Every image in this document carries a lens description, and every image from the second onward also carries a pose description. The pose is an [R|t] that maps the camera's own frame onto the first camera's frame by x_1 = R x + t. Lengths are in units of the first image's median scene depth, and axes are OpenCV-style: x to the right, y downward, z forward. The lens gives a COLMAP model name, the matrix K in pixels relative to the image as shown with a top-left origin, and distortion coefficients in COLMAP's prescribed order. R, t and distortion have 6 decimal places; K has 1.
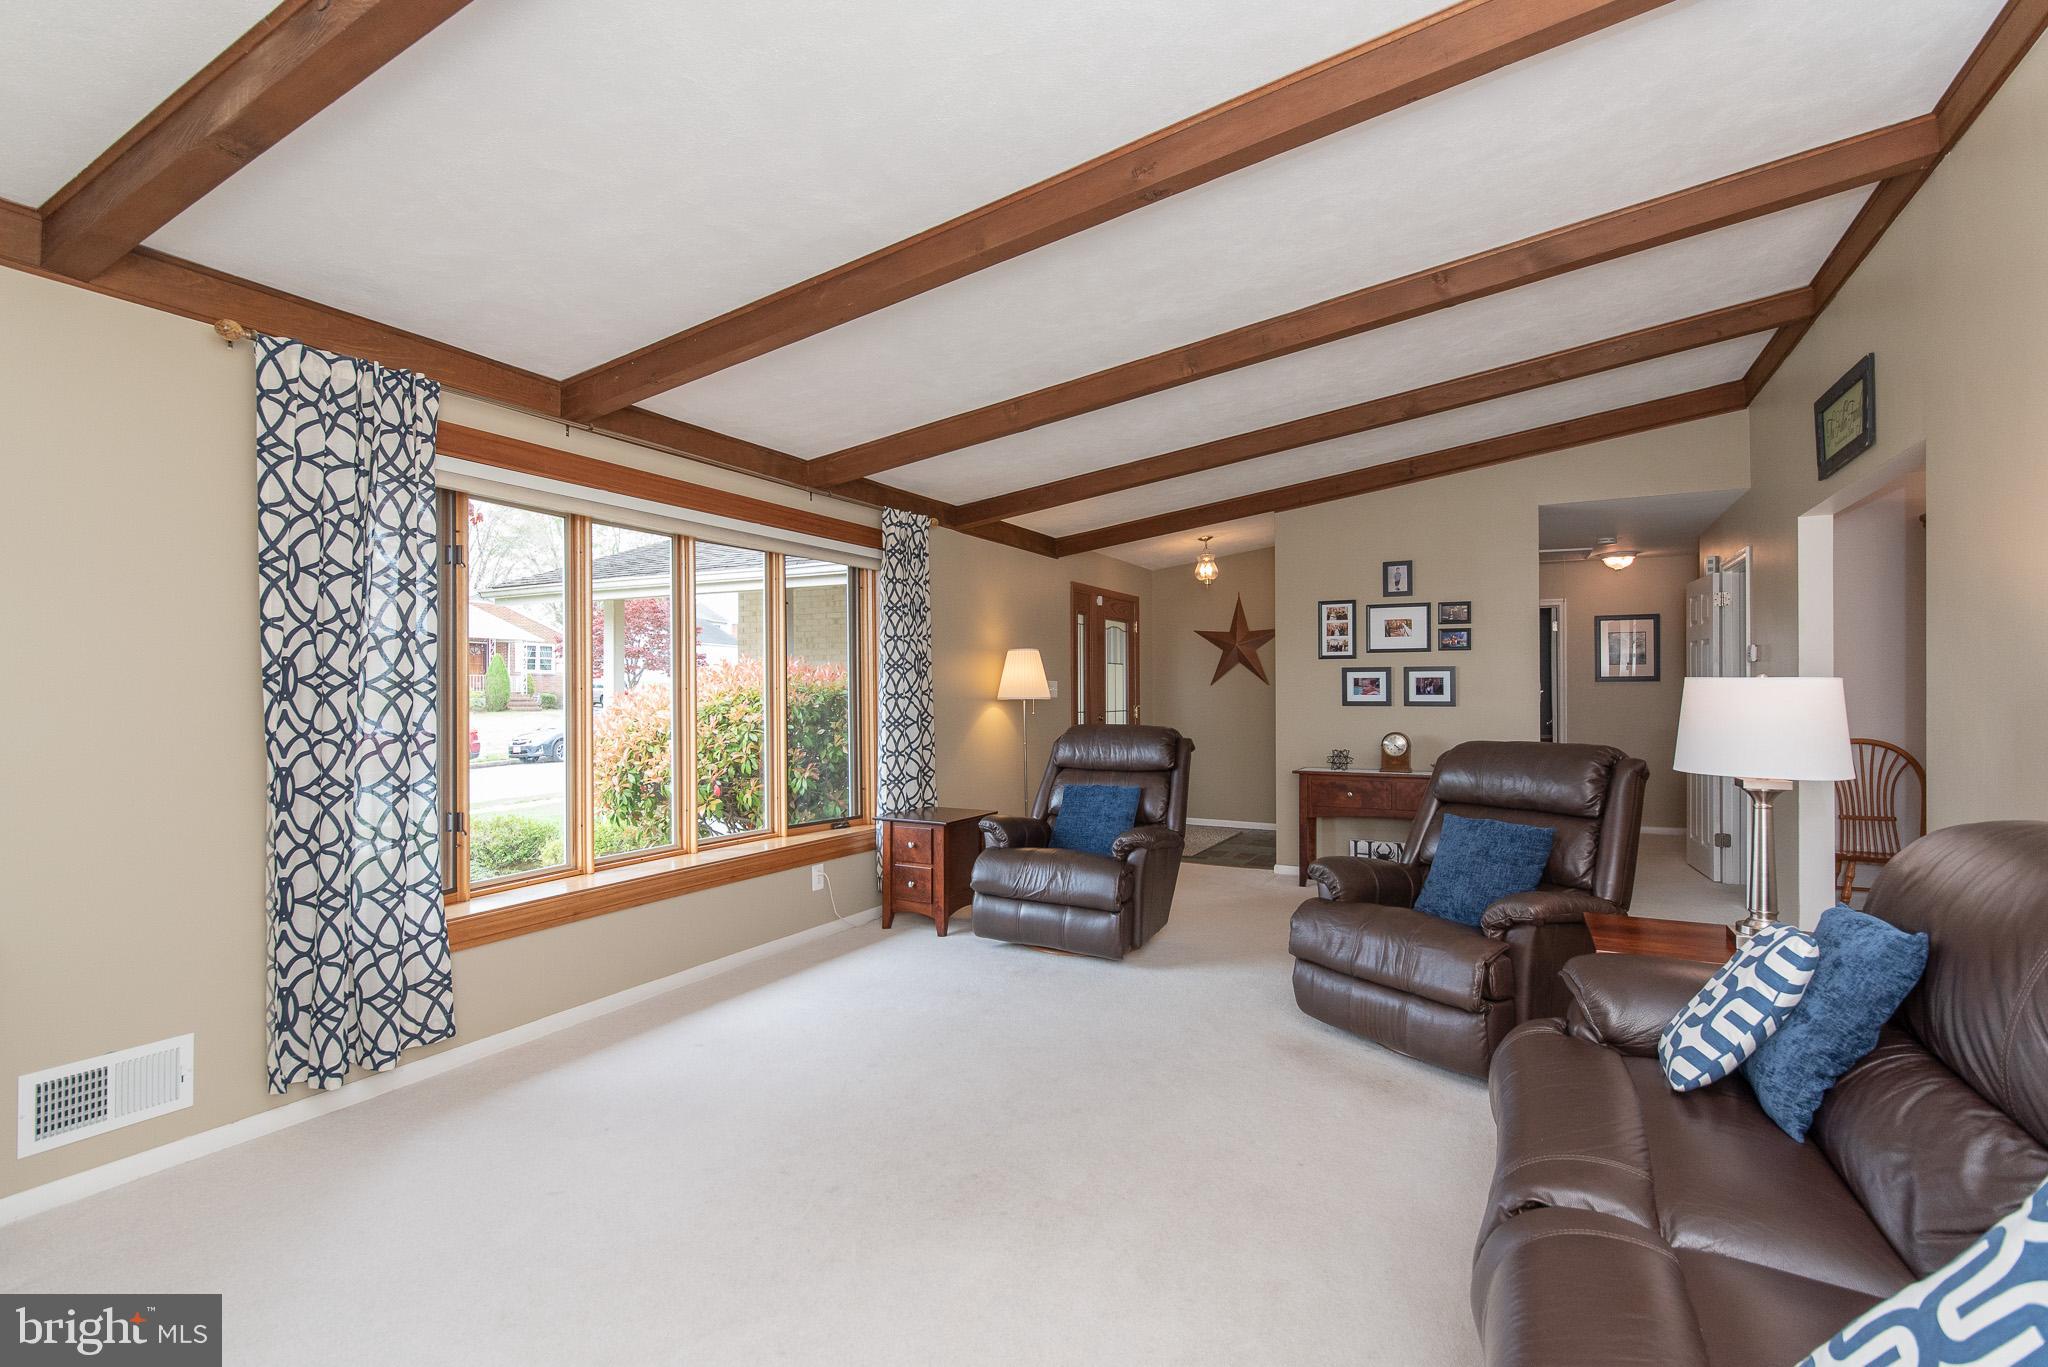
lens RADIAL K [[955.9, 0, 1025.4], [0, 955.9, 692.3], [0, 0, 1]] dist [-0.003769, -0.003485]
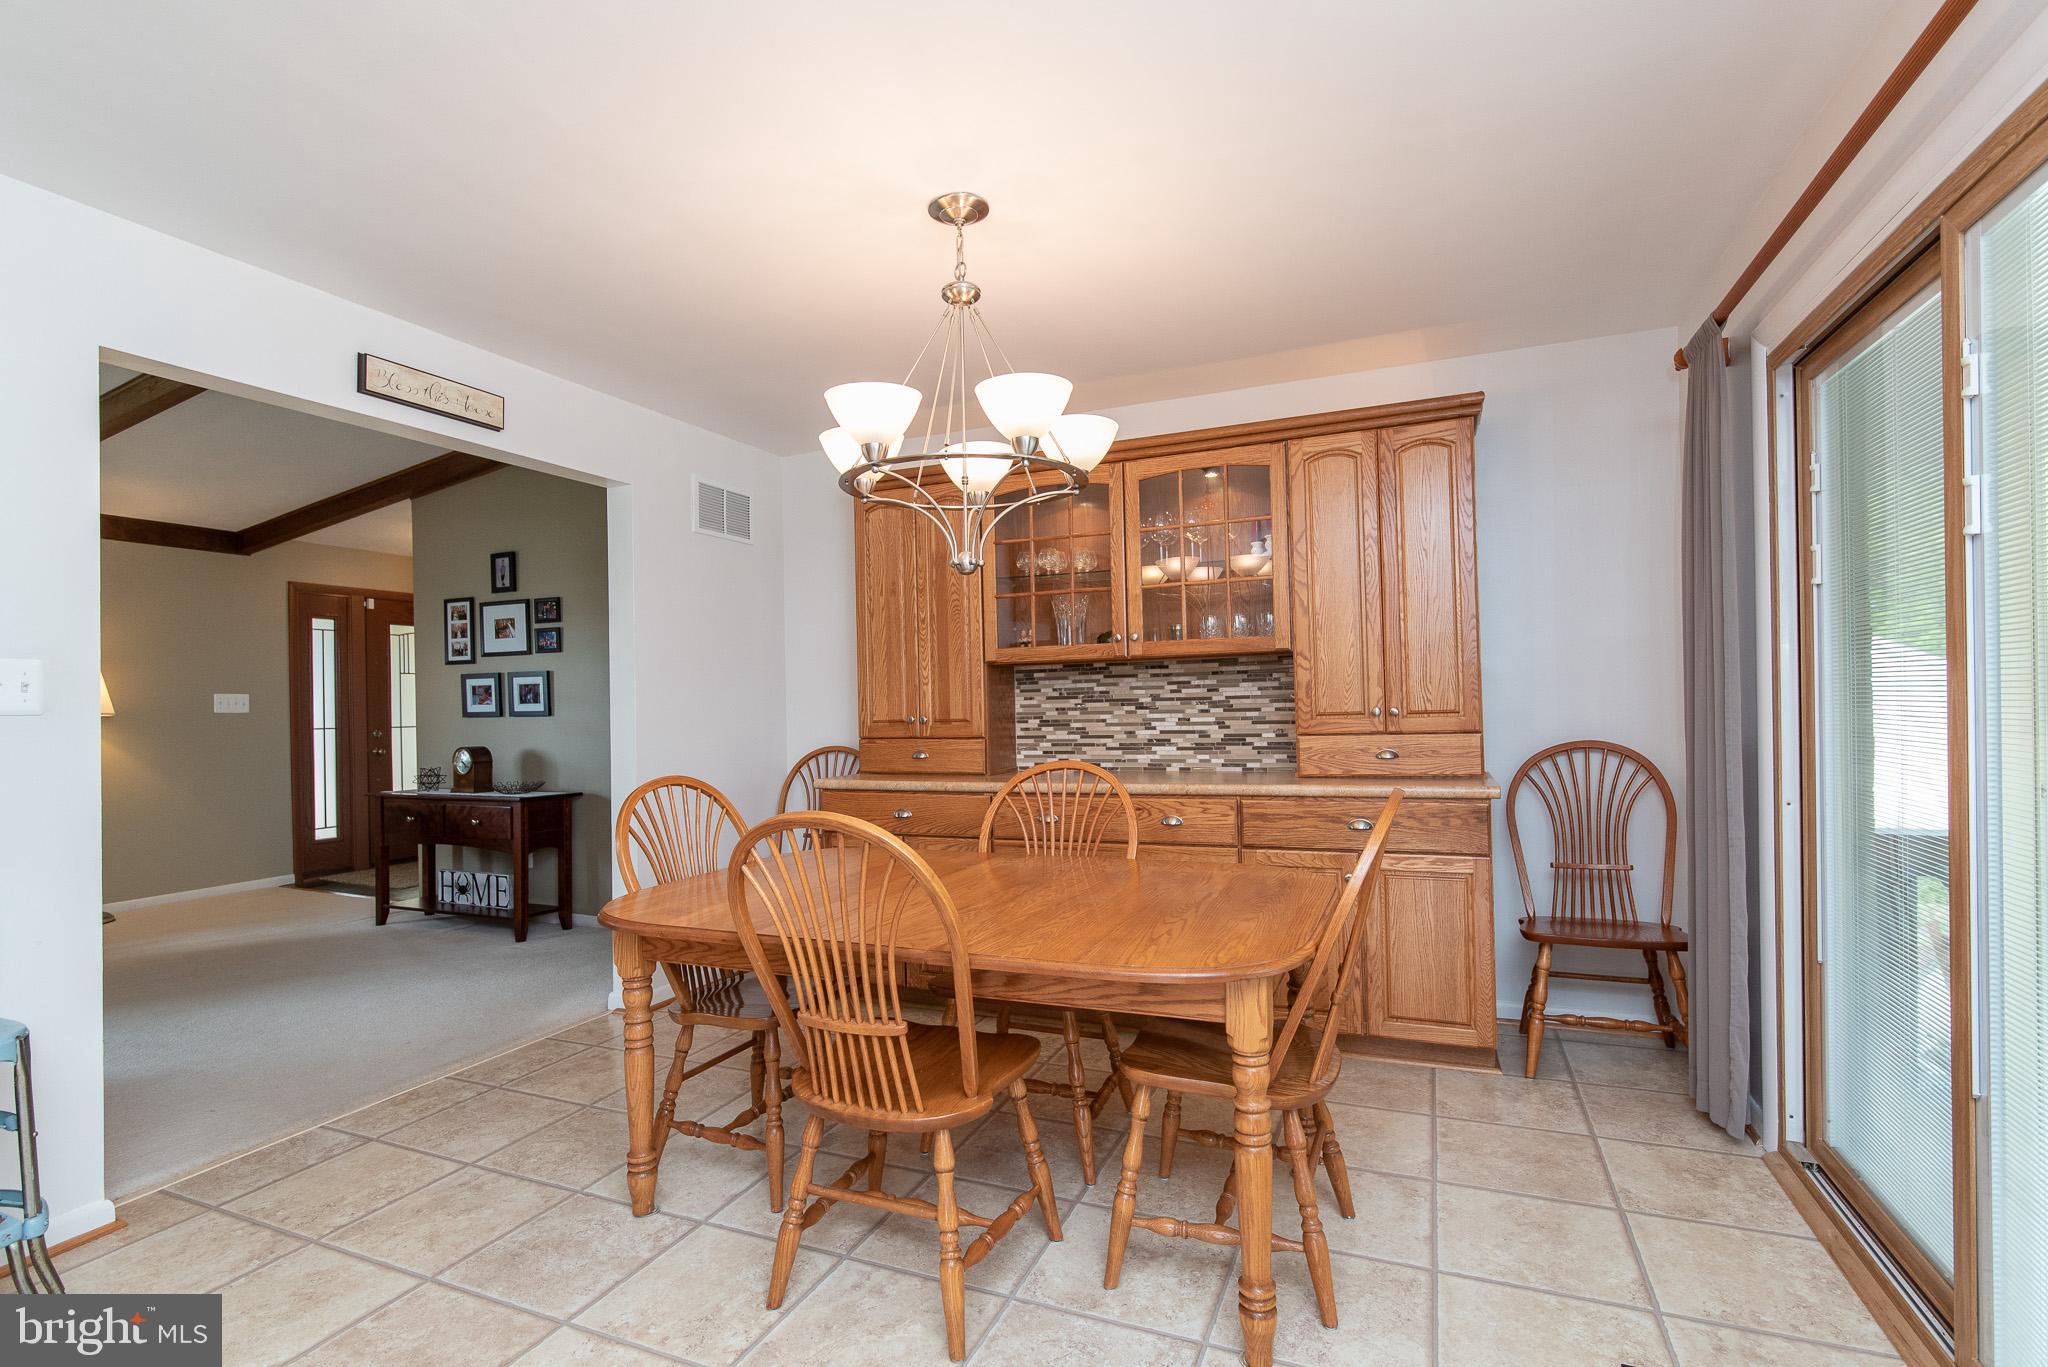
lens RADIAL K [[955.9, 0, 1012.1], [0, 955.9, 704.4], [0, 0, 1]] dist [-0.003769, -0.003485]
pose [[0.996800, -0.014303, 0.078643, 0.793519], [0.014435, 0.999895, -0.001108, 0.010692], [-0.078619, 0.002240, 0.996902, 0.085609]]
